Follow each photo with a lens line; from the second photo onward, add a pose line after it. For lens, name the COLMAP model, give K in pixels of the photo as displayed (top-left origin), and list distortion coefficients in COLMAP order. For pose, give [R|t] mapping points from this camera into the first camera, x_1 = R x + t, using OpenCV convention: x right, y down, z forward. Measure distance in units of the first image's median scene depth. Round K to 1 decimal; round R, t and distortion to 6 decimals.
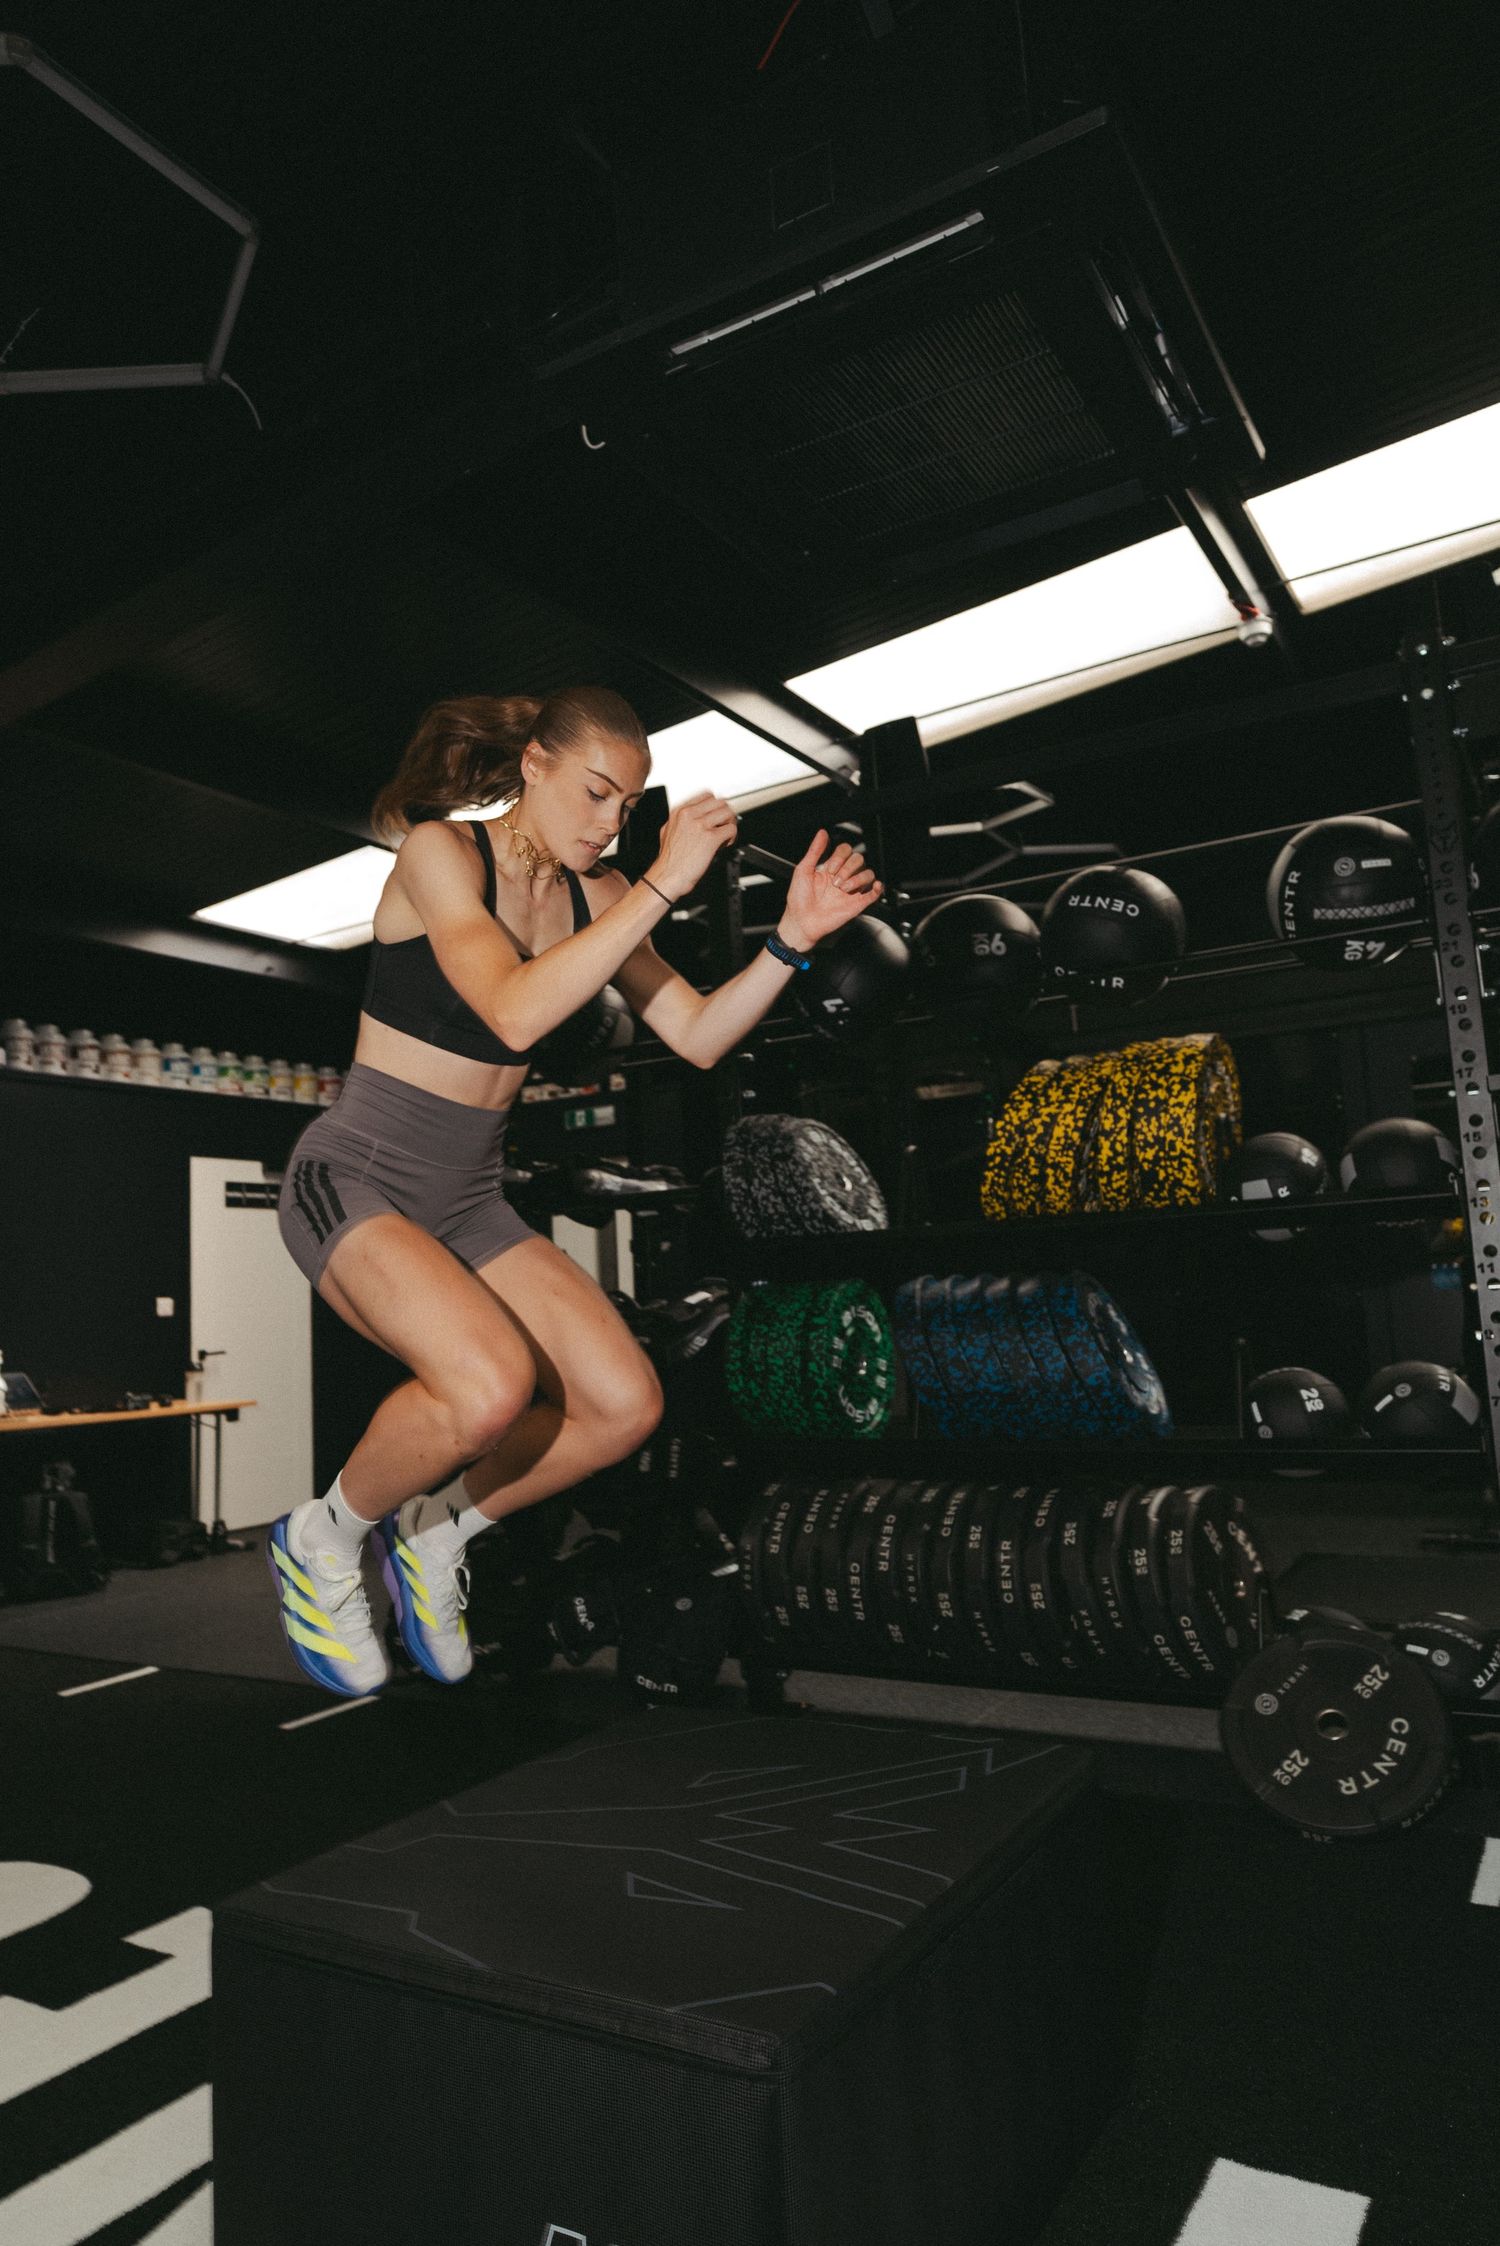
lens RADIAL K [[1430.8, 0, 706.1], [0, 1430.8, 1070.8], [0, 0, 1]] dist [0.023966, -0.001879]
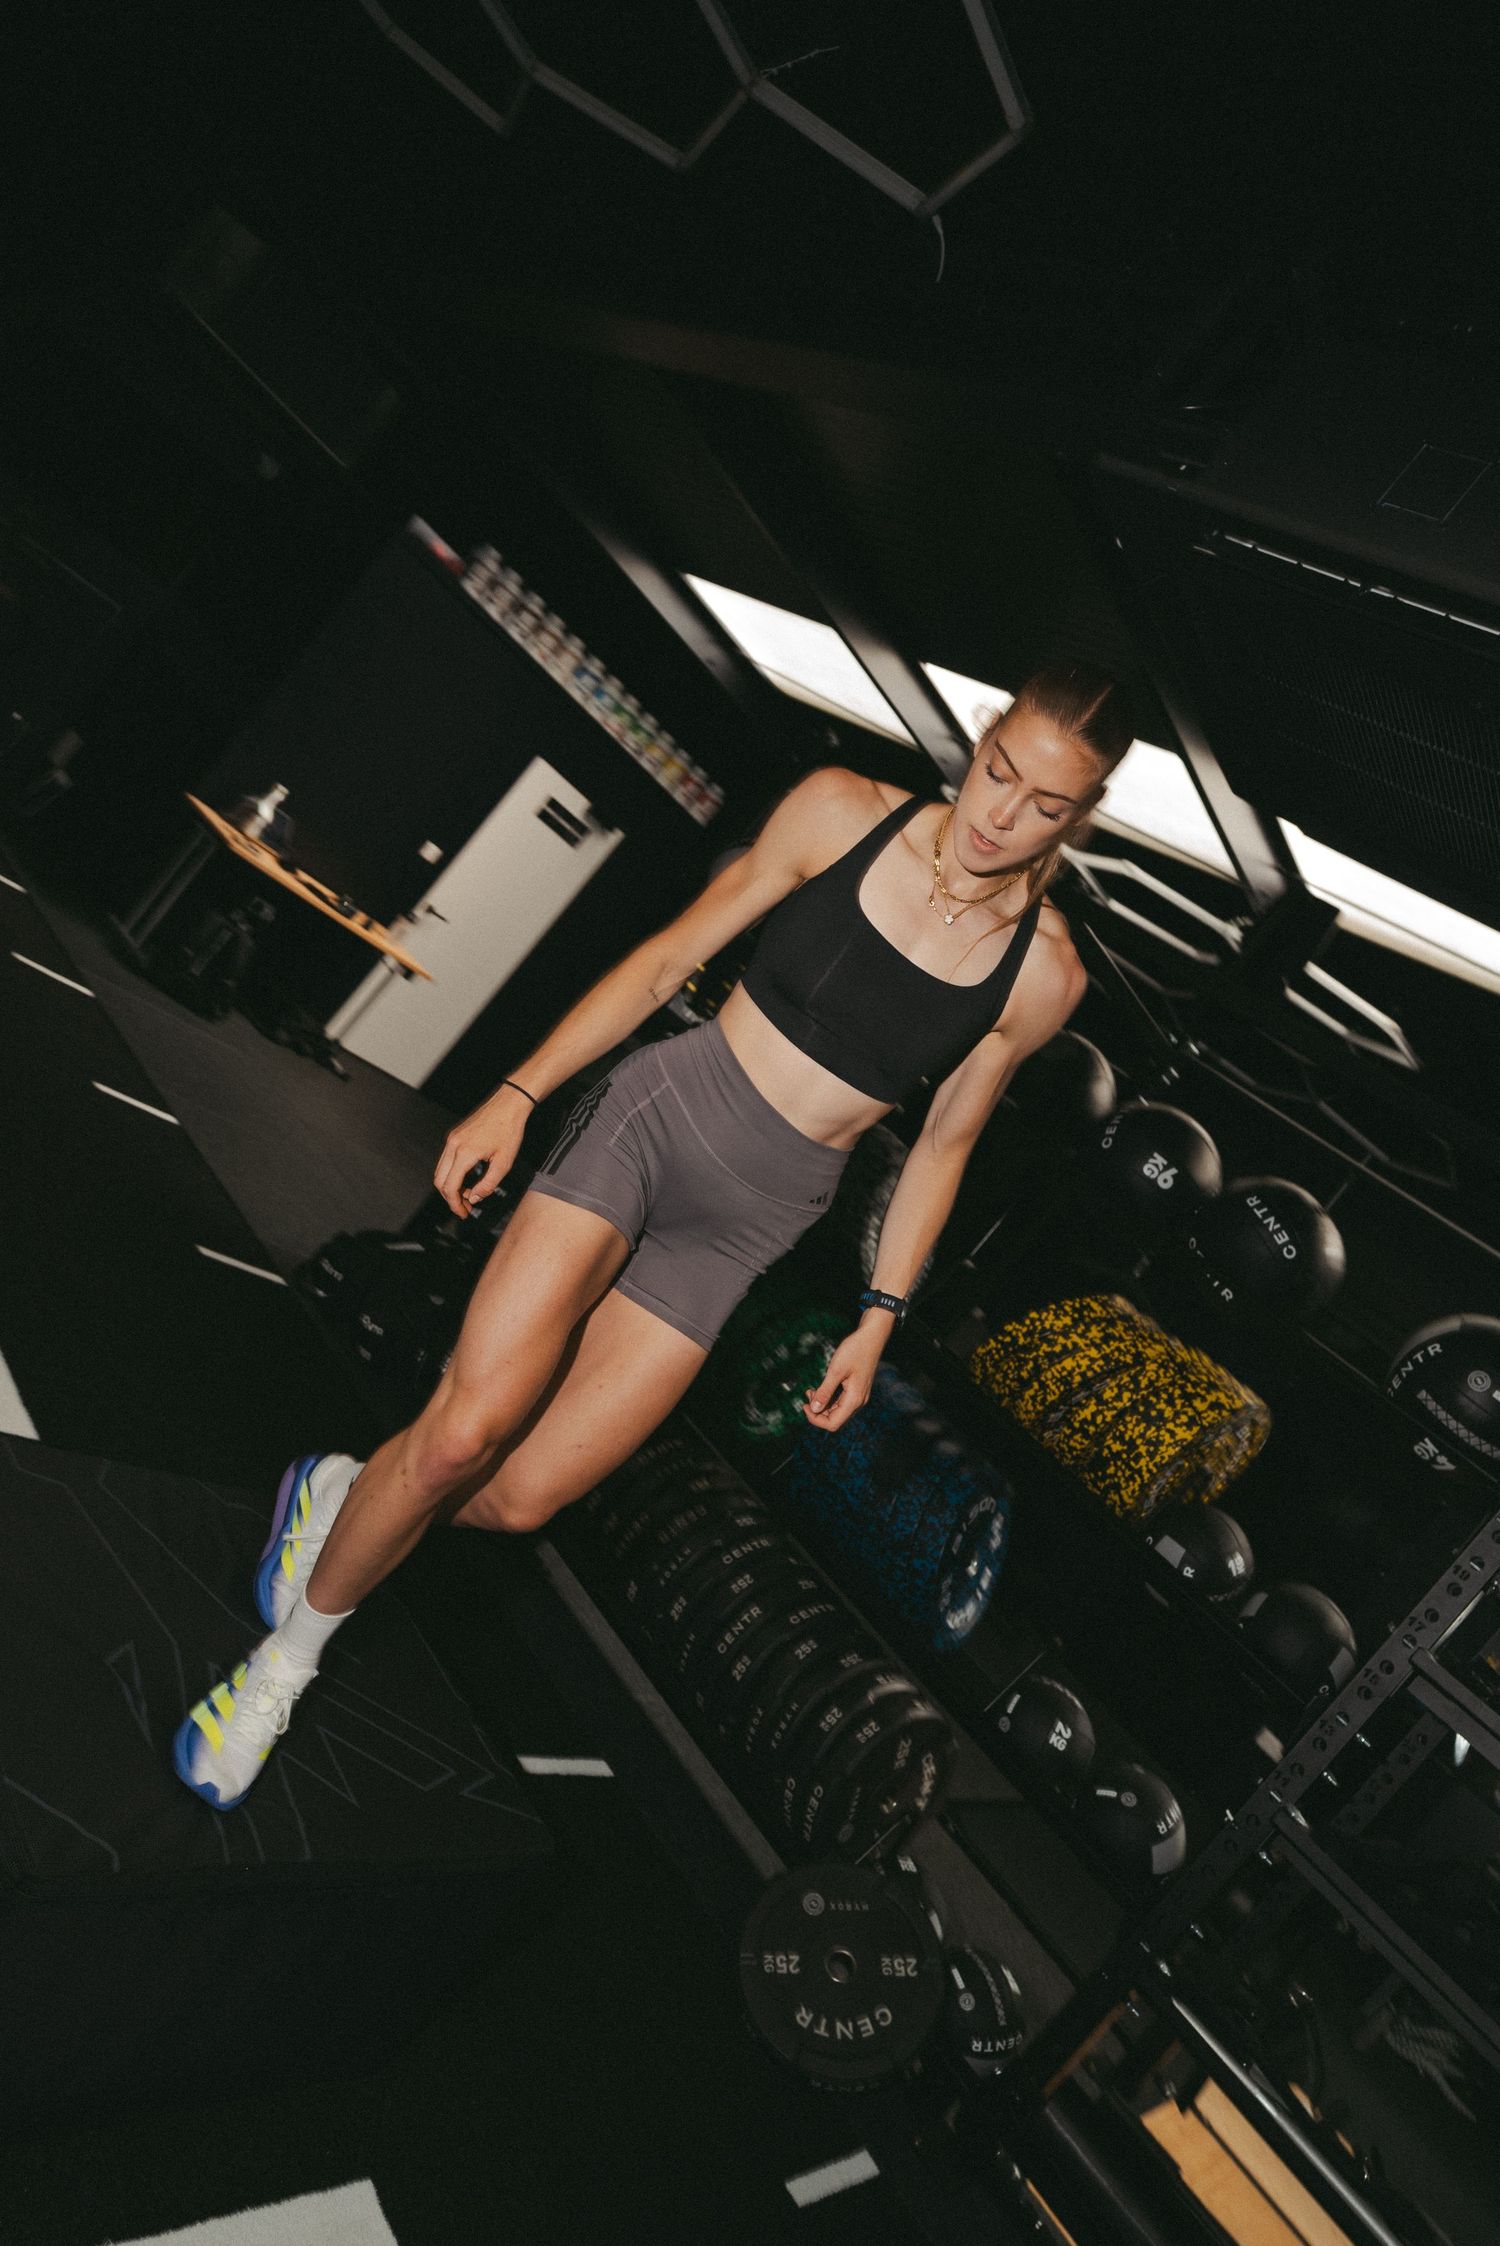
lens RADIAL K [[1430.8, 0, 736.9], [0, 1430.8, 1073.3], [0, 0, 1]] dist [0.023966, -0.001879]
pose [[0.734567, 0.669454, -0.110647, 0.053999], [-0.651708, 0.741480, 0.159634, -0.113296], [0.188910, -0.045152, 0.980956, 0.000291]]
